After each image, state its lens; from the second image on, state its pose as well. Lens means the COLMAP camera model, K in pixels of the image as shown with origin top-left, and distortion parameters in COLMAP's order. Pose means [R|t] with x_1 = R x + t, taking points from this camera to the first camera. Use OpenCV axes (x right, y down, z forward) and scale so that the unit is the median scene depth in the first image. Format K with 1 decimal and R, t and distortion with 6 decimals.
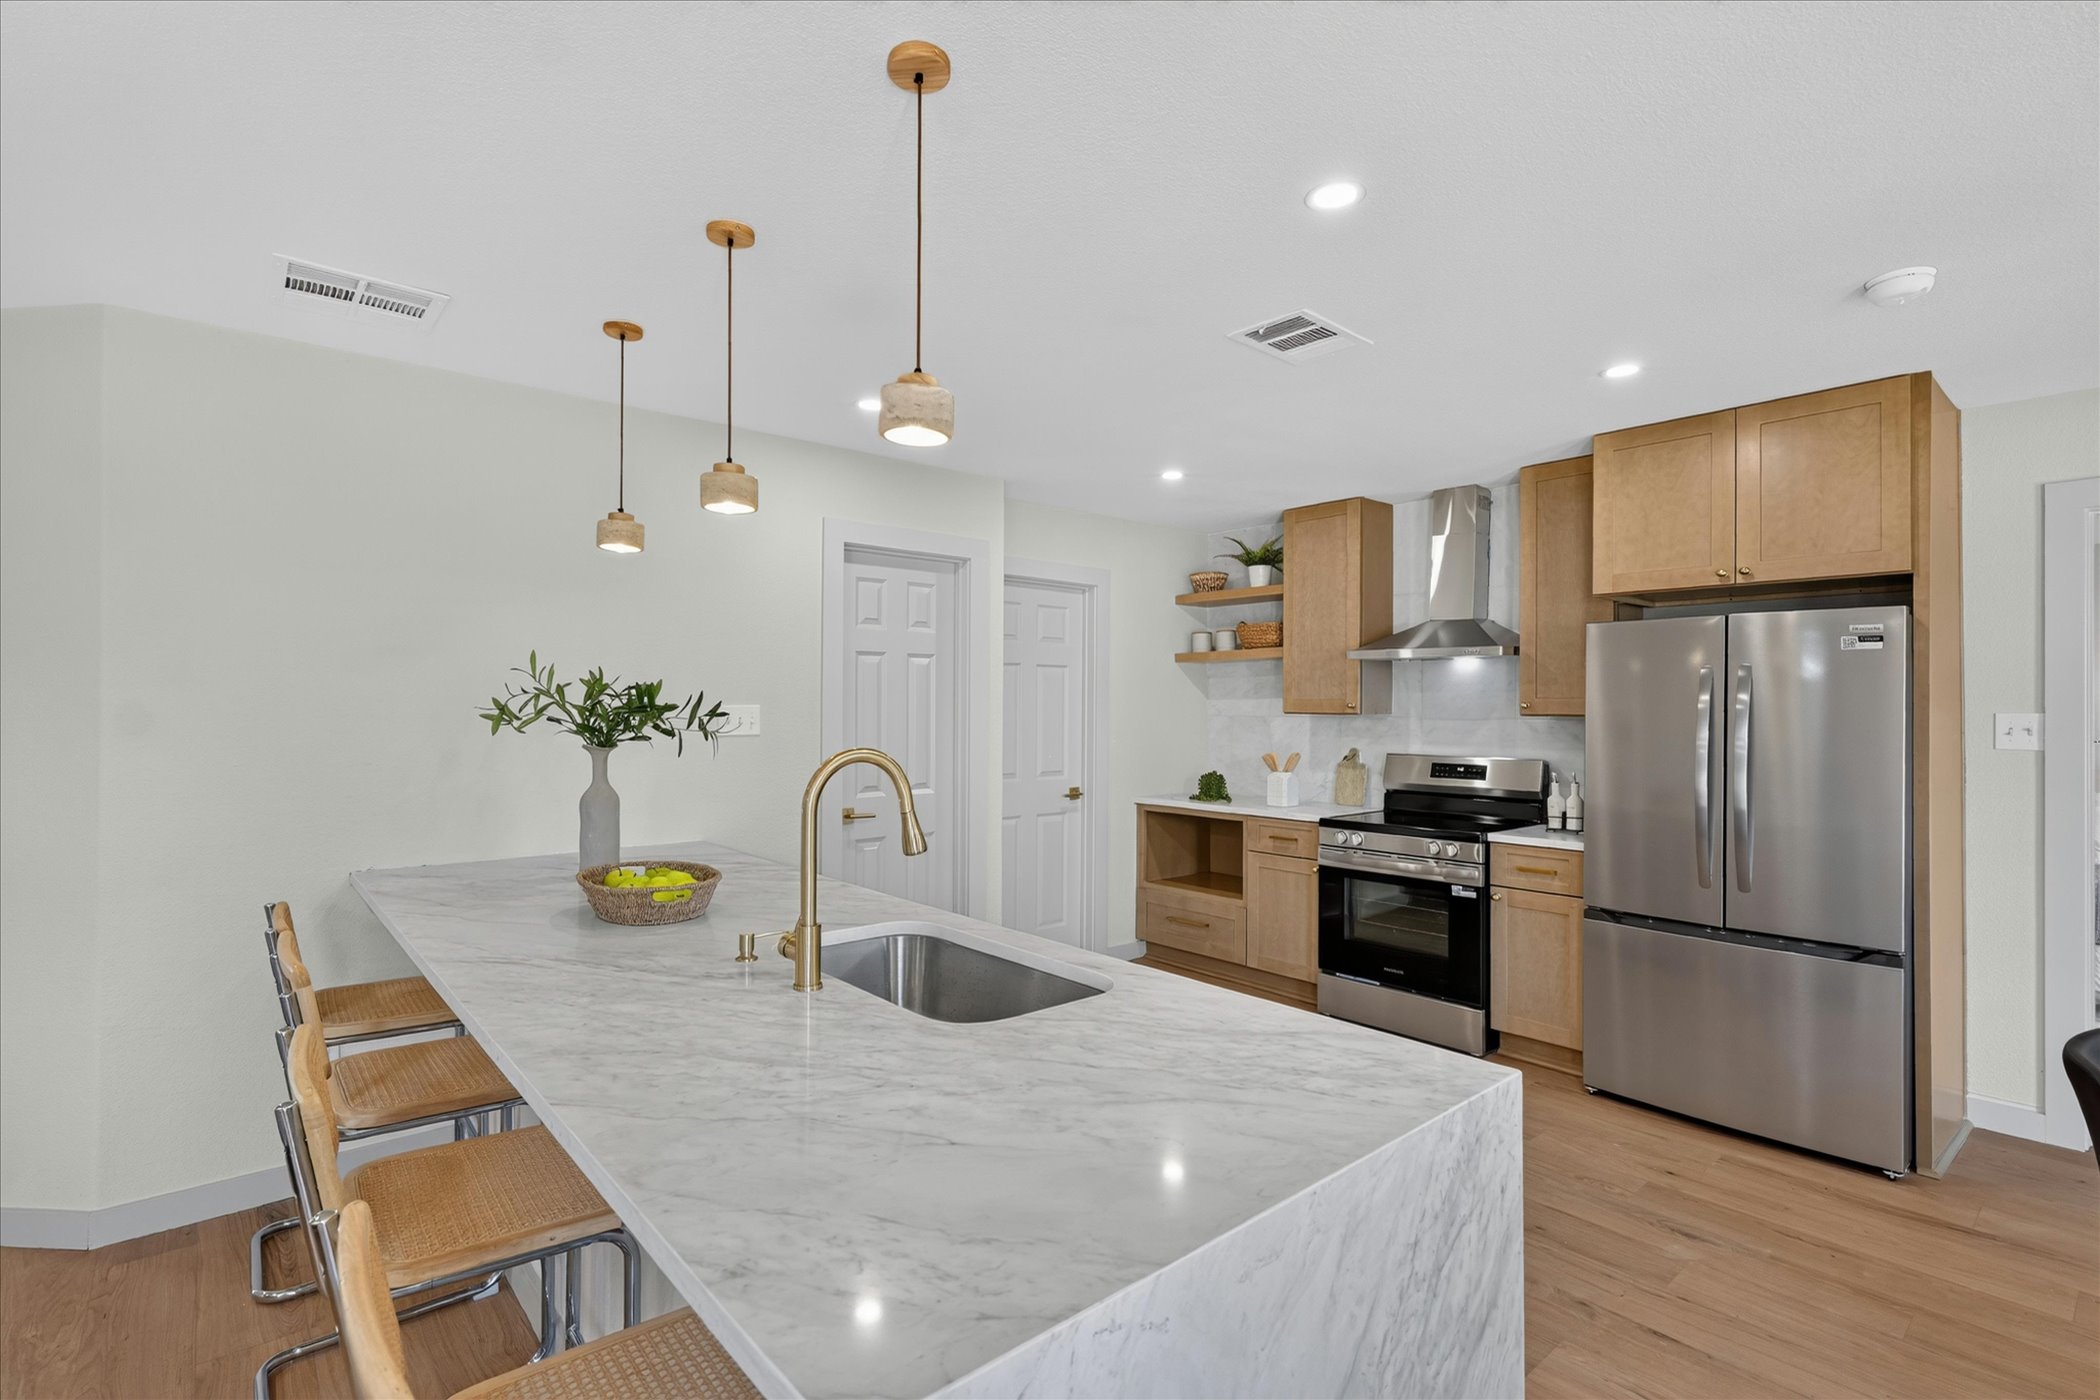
lens RADIAL K [[989.0, 0, 1052.8], [0, 989.0, 697.3], [0, 0, 1]] dist [0.011912, -0.000044]
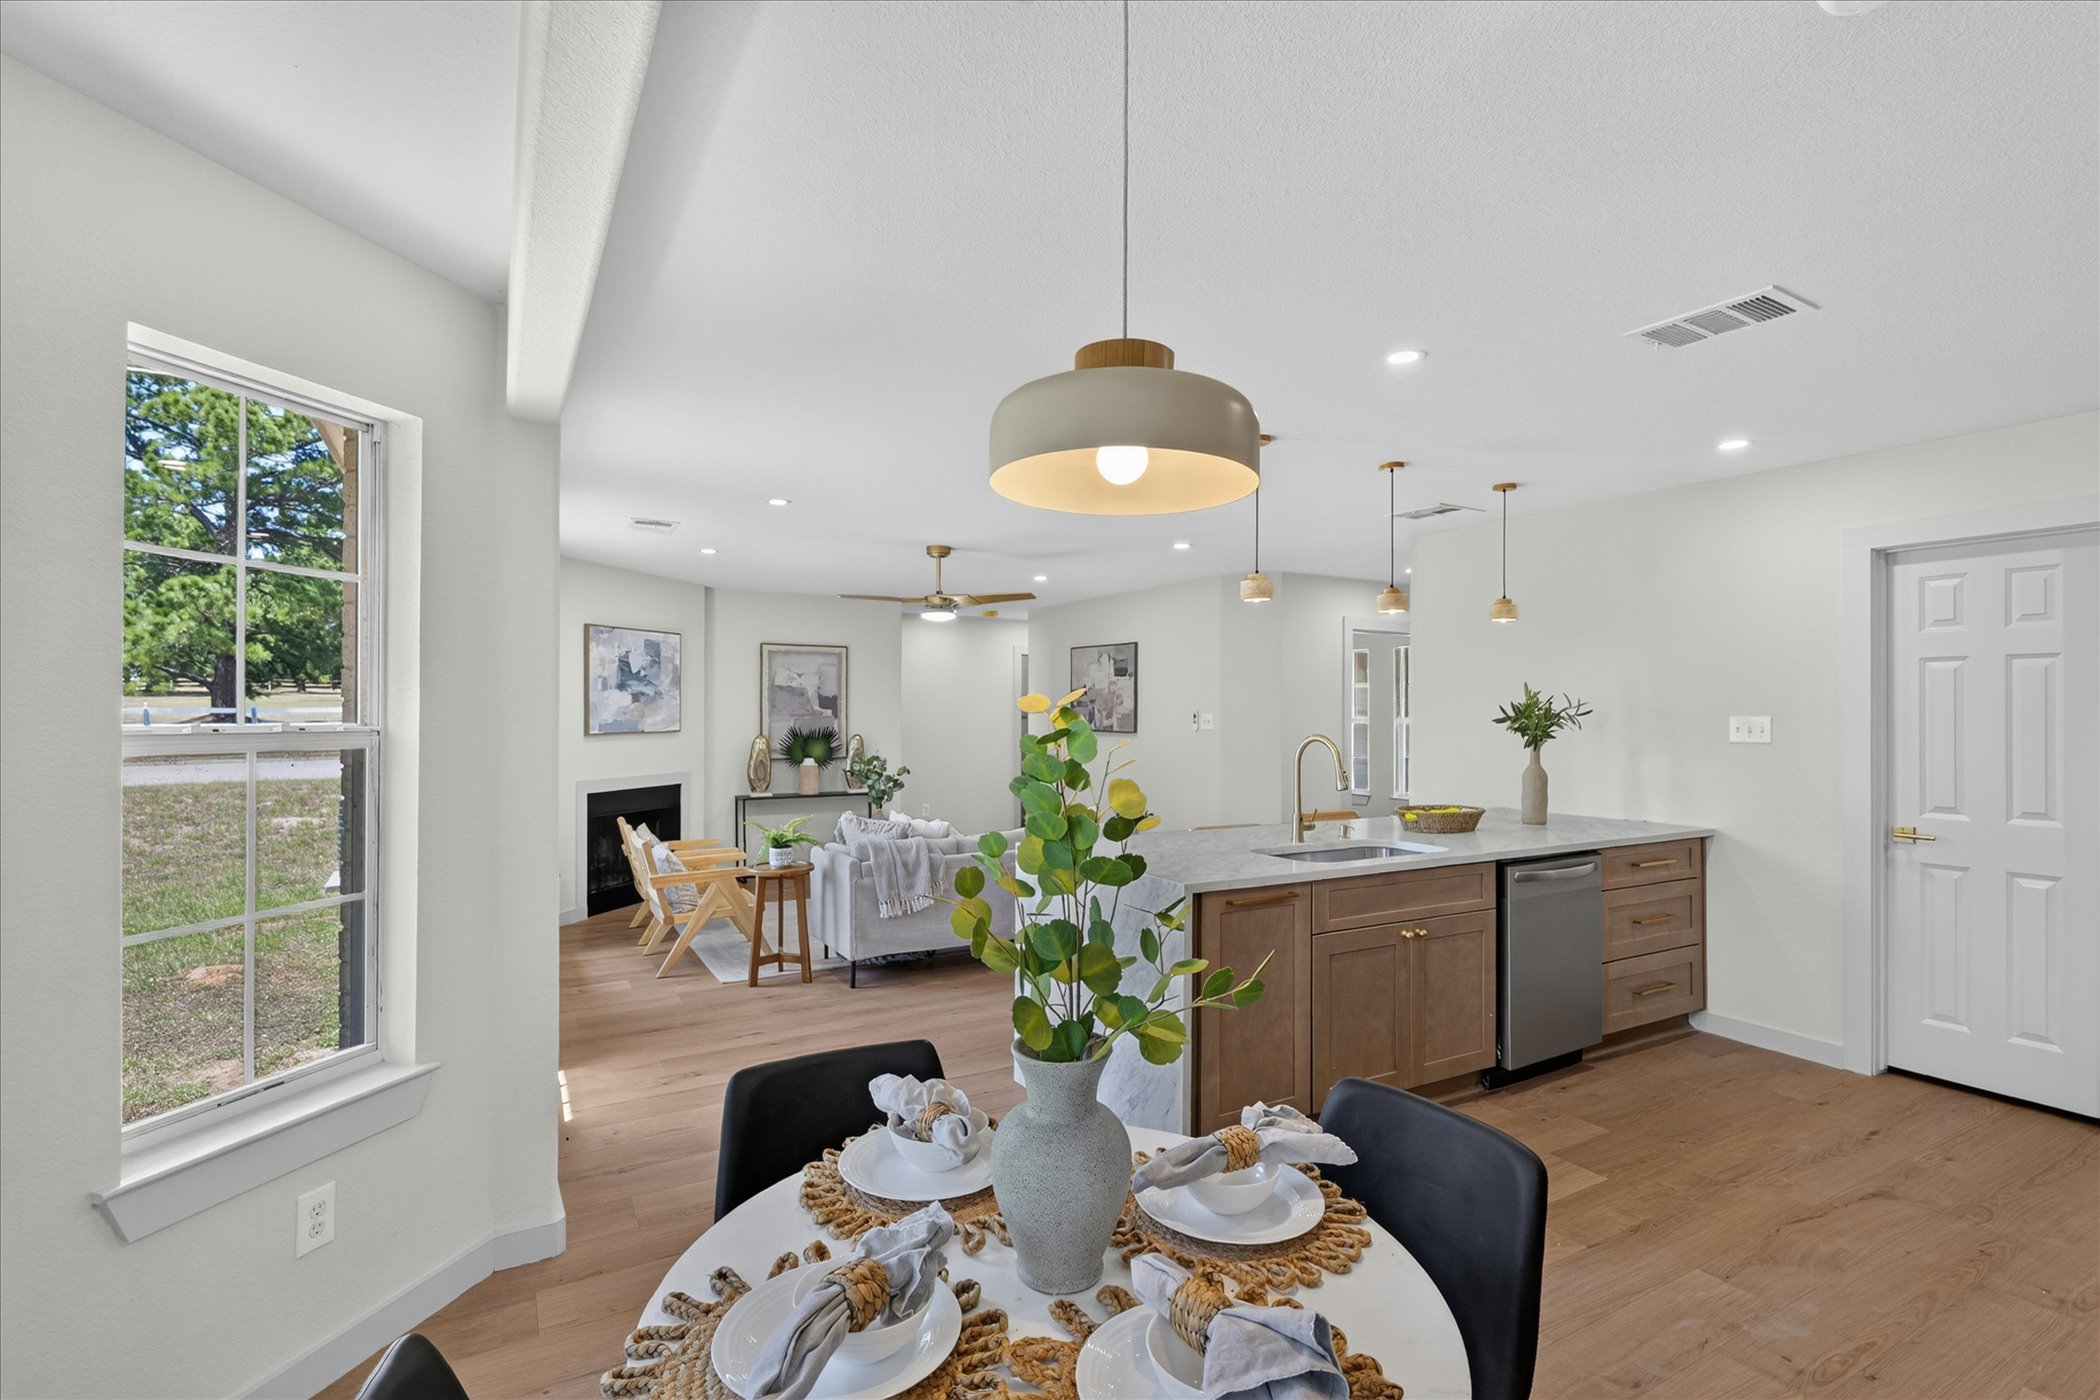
lens RADIAL K [[973.2, 0, 1047.4], [0, 973.2, 702.8], [0, 0, 1]] dist [0.002782, -0.000373]
pose [[-0.195974, -0.015351, -0.980489, 0.877591], [0.003236, 0.999862, -0.016301, 0.007338], [0.980604, -0.006367, -0.195898, 0.389059]]
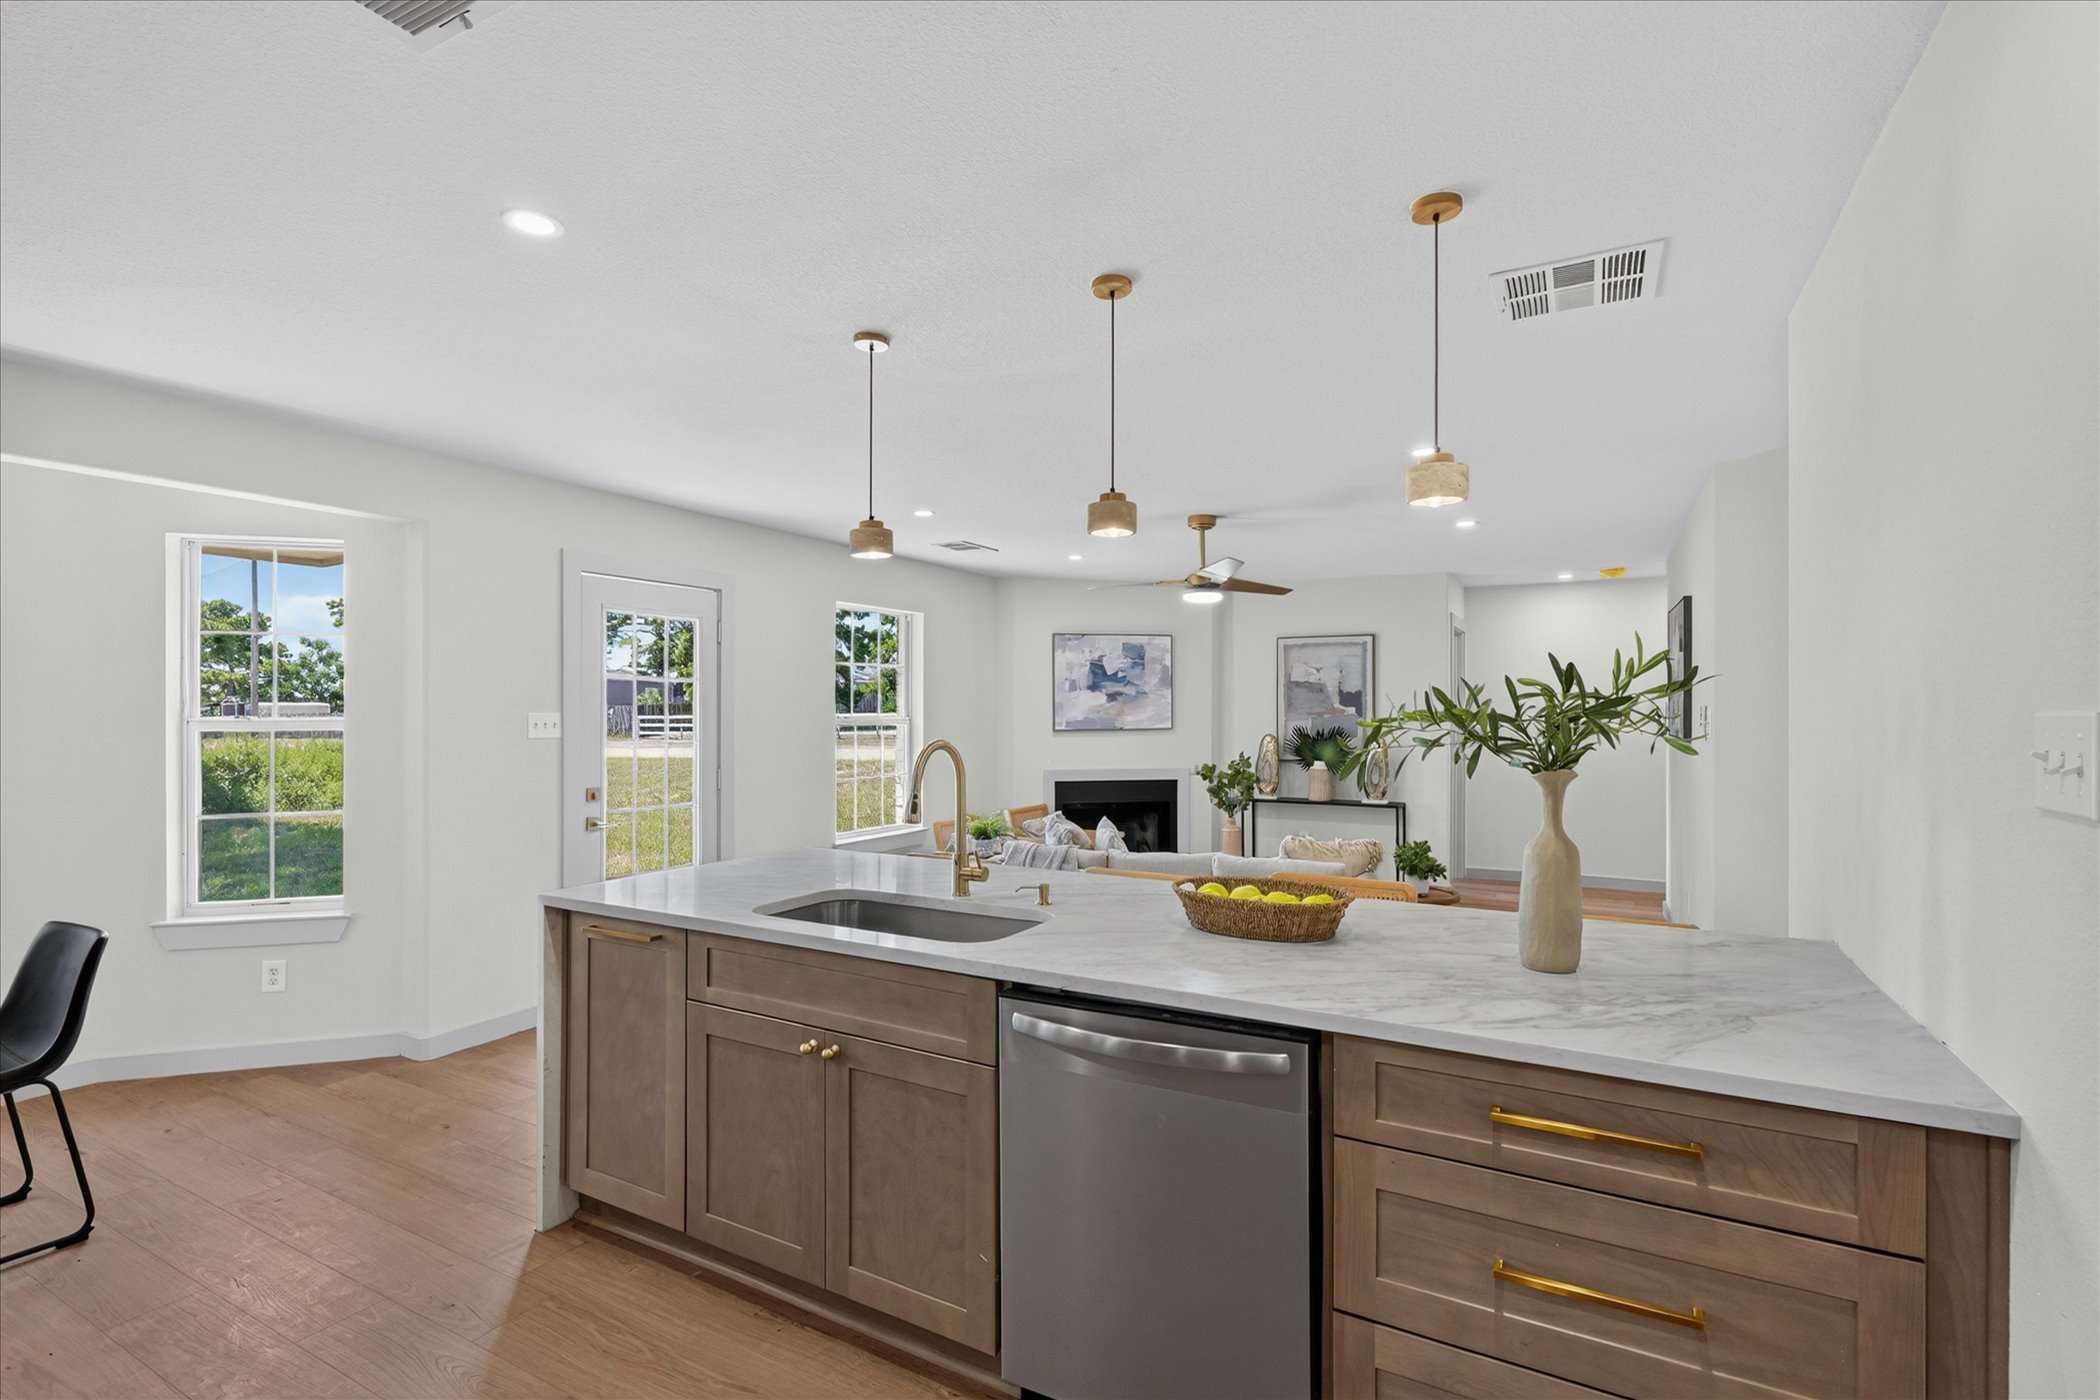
lens RADIAL K [[970.5, 0, 1048.6], [0, 970.5, 711.5], [0, 0, 1]] dist [0.000554, 0.000161]
pose [[-0.940928, -0.004619, -0.338575, 0.059338], [-0.002176, 0.999969, -0.007596, 0.009982], [0.338599, -0.006411, -0.940909, 1.077841]]
